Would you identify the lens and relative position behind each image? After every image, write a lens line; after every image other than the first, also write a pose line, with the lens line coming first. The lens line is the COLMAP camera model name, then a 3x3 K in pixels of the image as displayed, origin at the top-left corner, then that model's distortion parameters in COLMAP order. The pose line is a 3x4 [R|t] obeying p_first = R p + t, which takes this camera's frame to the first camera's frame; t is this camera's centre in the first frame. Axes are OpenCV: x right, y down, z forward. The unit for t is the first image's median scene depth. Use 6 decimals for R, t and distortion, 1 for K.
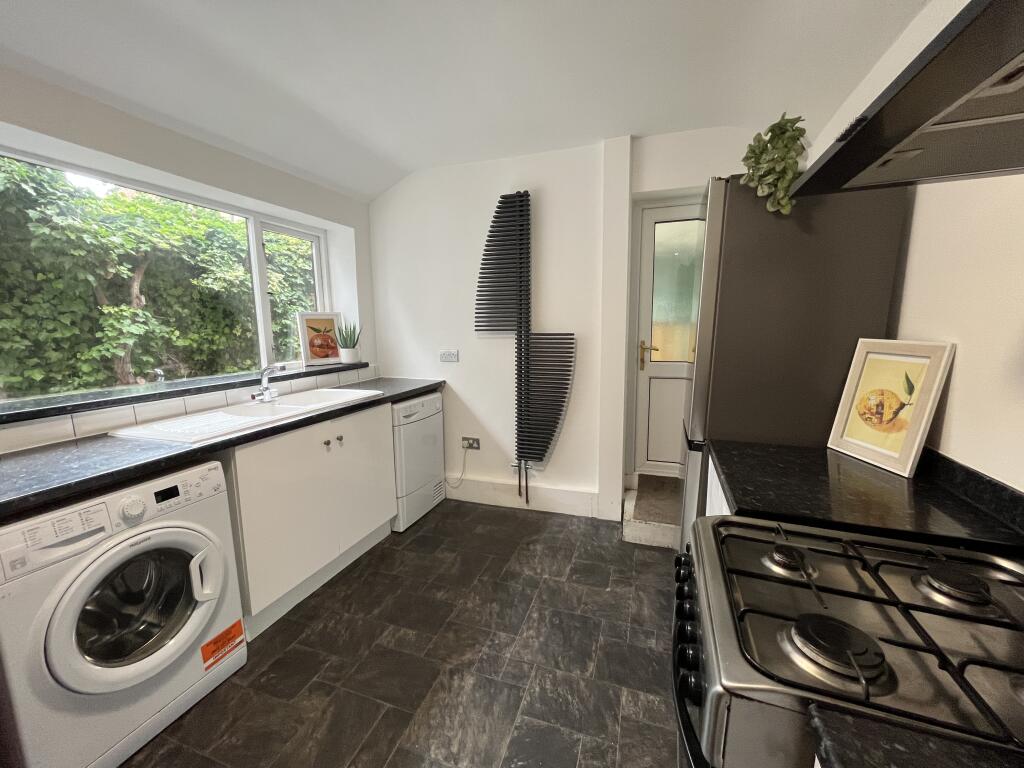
lens RADIAL K [[414.3, 0, 507.9], [0, 414.3, 386.0], [0, 0, 1]] dist [-0.003239, 0.000627]
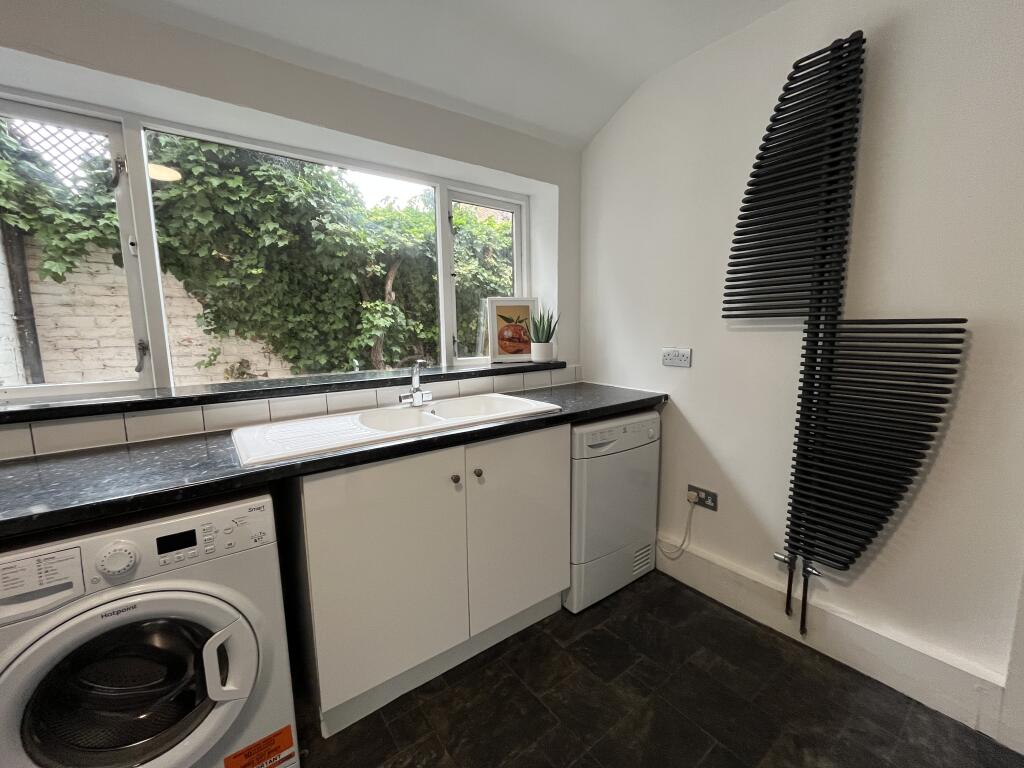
lens RADIAL K [[414.3, 0, 511.4], [0, 414.3, 383.0], [0, 0, 1]] dist [-0.003239, 0.000627]
pose [[0.834678, 0.073844, -0.545765, -0.000910], [-0.076207, 0.996923, 0.018338, -0.026640], [0.545440, 0.026285, 0.837737, 0.333734]]
